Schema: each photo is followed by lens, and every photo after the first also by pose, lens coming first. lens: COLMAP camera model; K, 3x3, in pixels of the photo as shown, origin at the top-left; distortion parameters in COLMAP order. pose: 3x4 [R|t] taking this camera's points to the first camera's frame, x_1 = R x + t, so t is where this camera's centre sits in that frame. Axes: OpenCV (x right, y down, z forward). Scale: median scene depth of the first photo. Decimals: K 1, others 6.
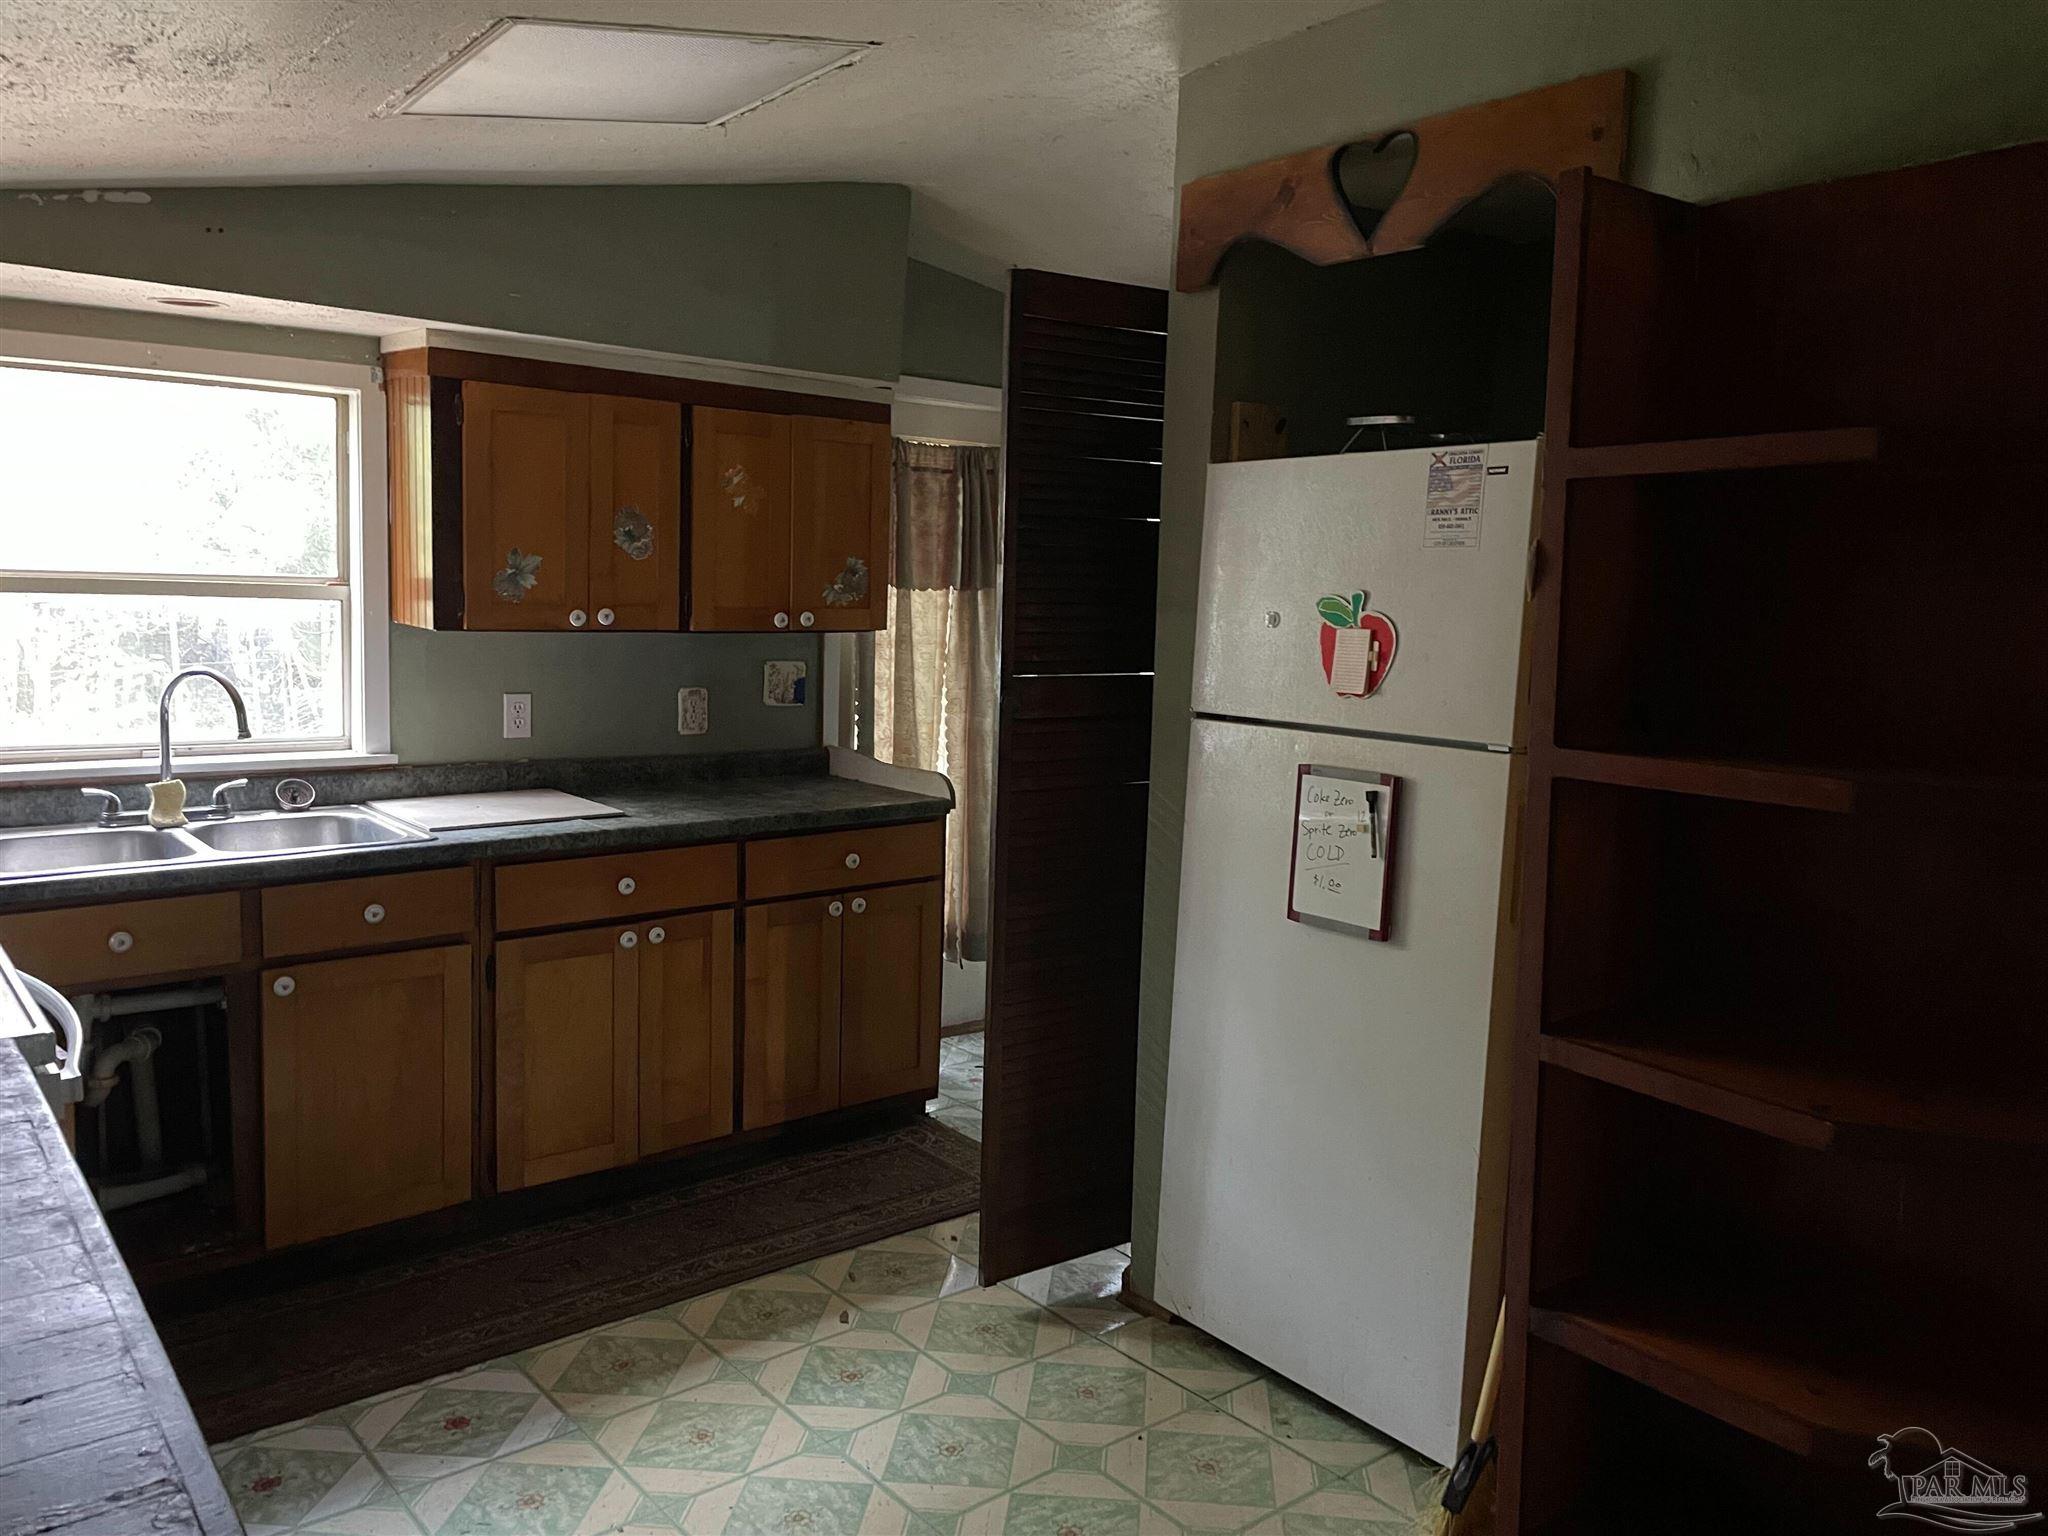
lens RADIAL K [[1565.4, 0, 1024.0], [0, 1565.4, 768.0], [0, 0, 1]] dist [0.084892, -0.103325]
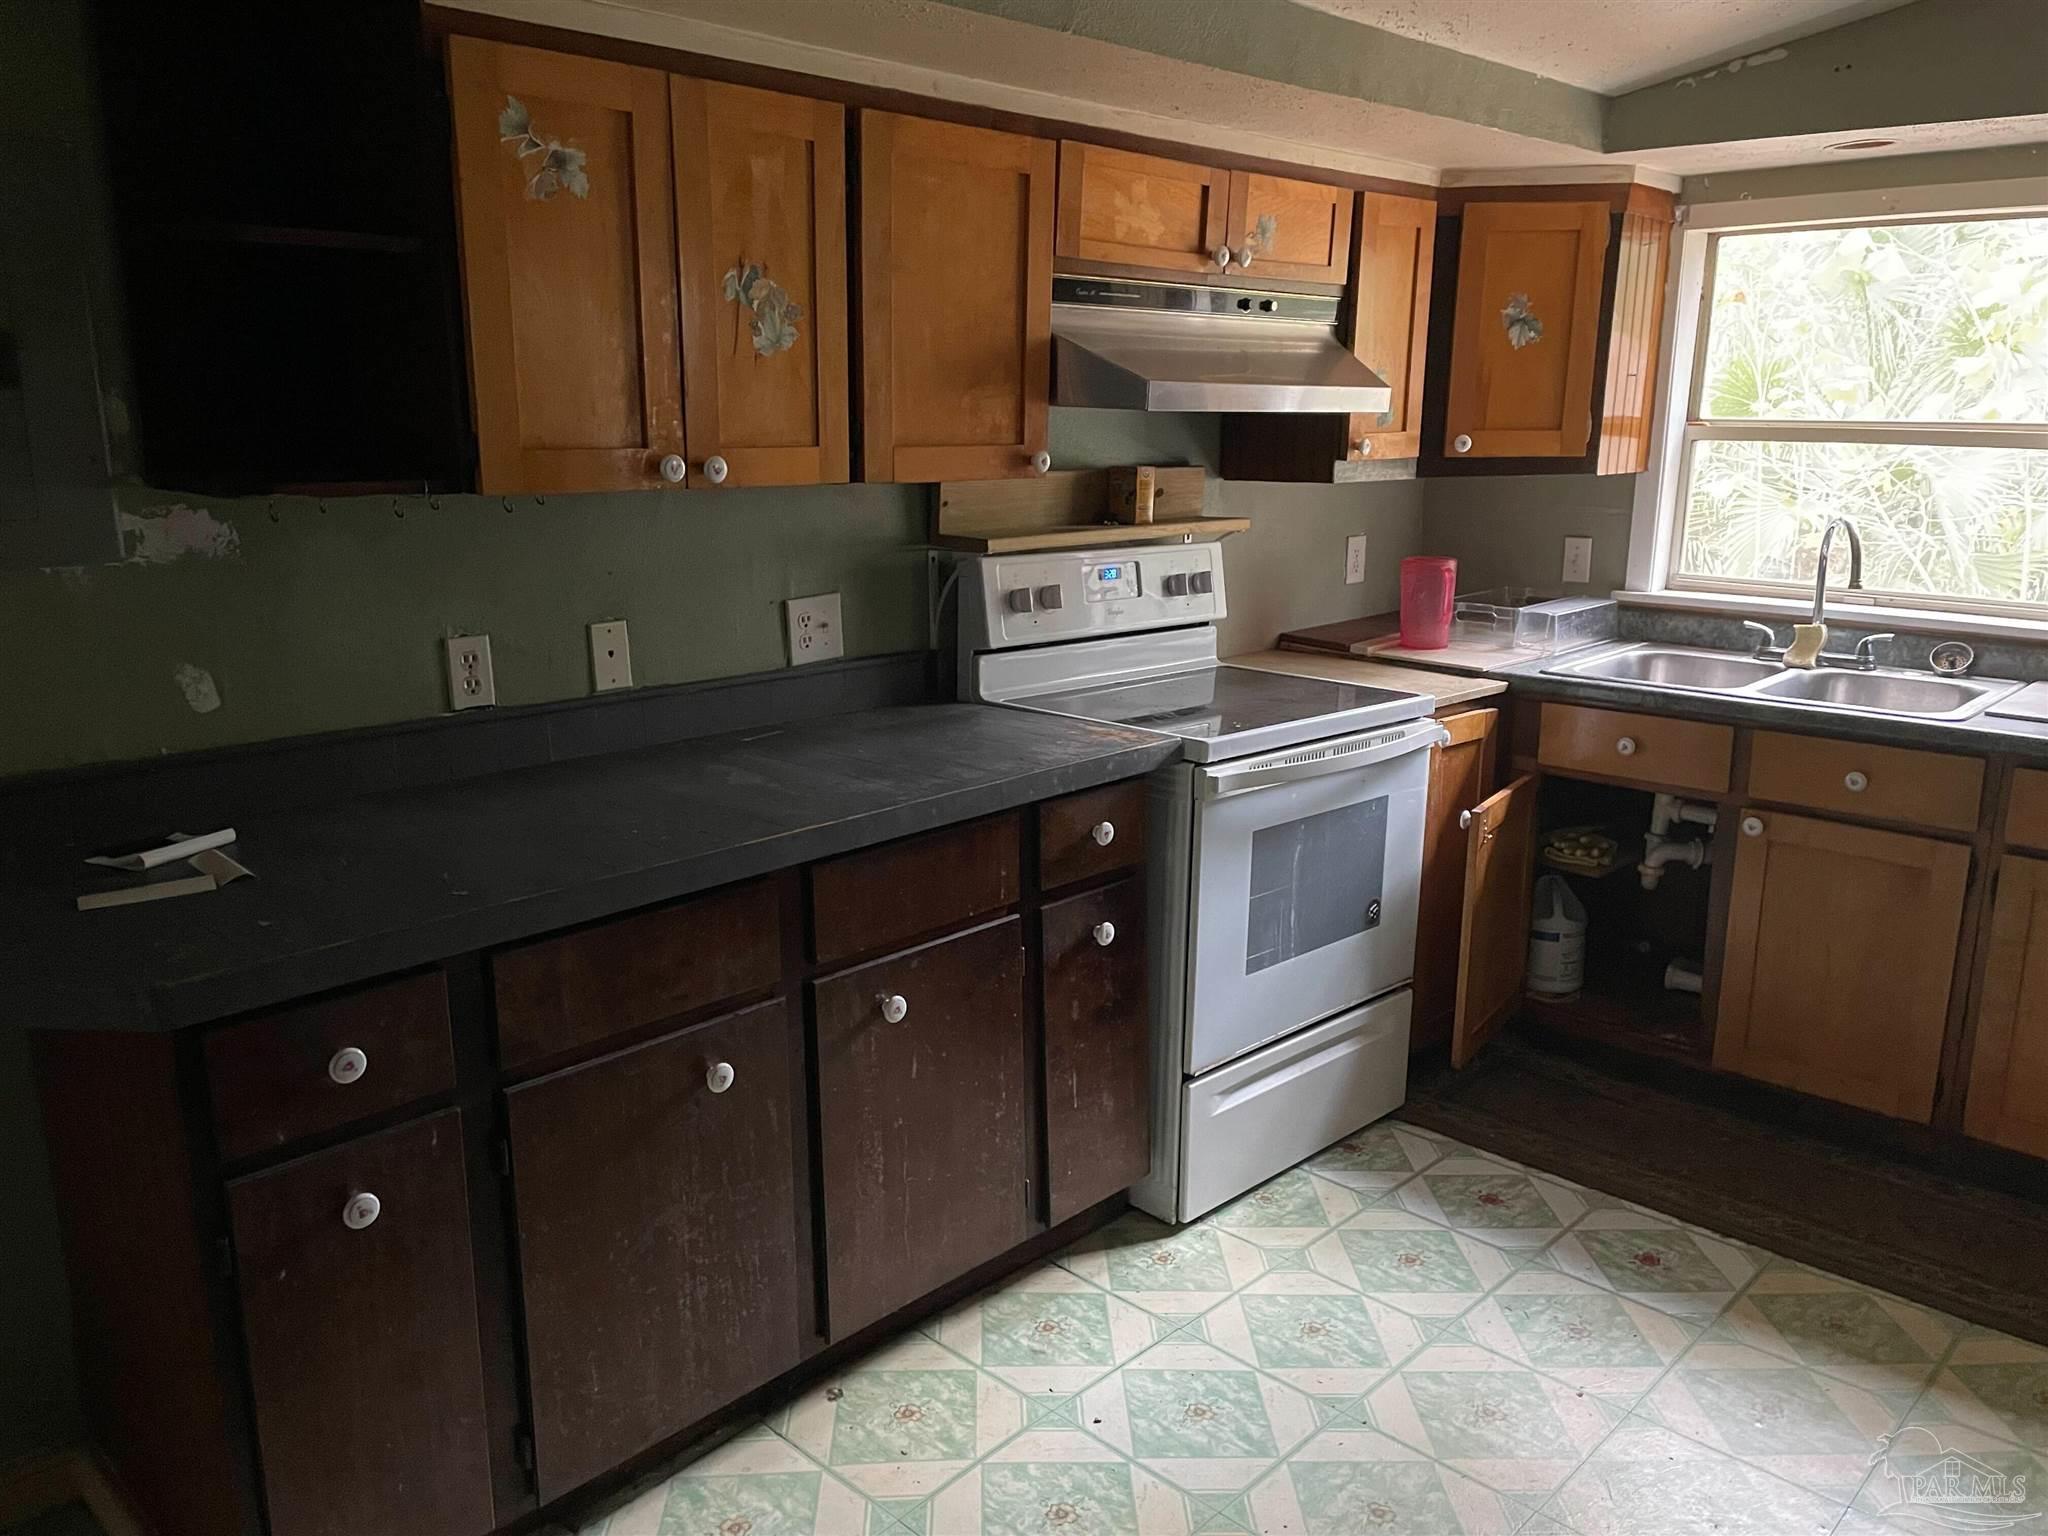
lens RADIAL K [[1553.1, 0, 1022.9], [0, 1553.1, 784.5], [0, 0, 1]] dist [0.074688, -0.108677]
pose [[0.111917, 0.211062, -0.971044, 0.455236], [-0.117579, 0.973132, 0.197964, -0.034895], [0.986737, 0.092019, 0.133727, 0.384583]]
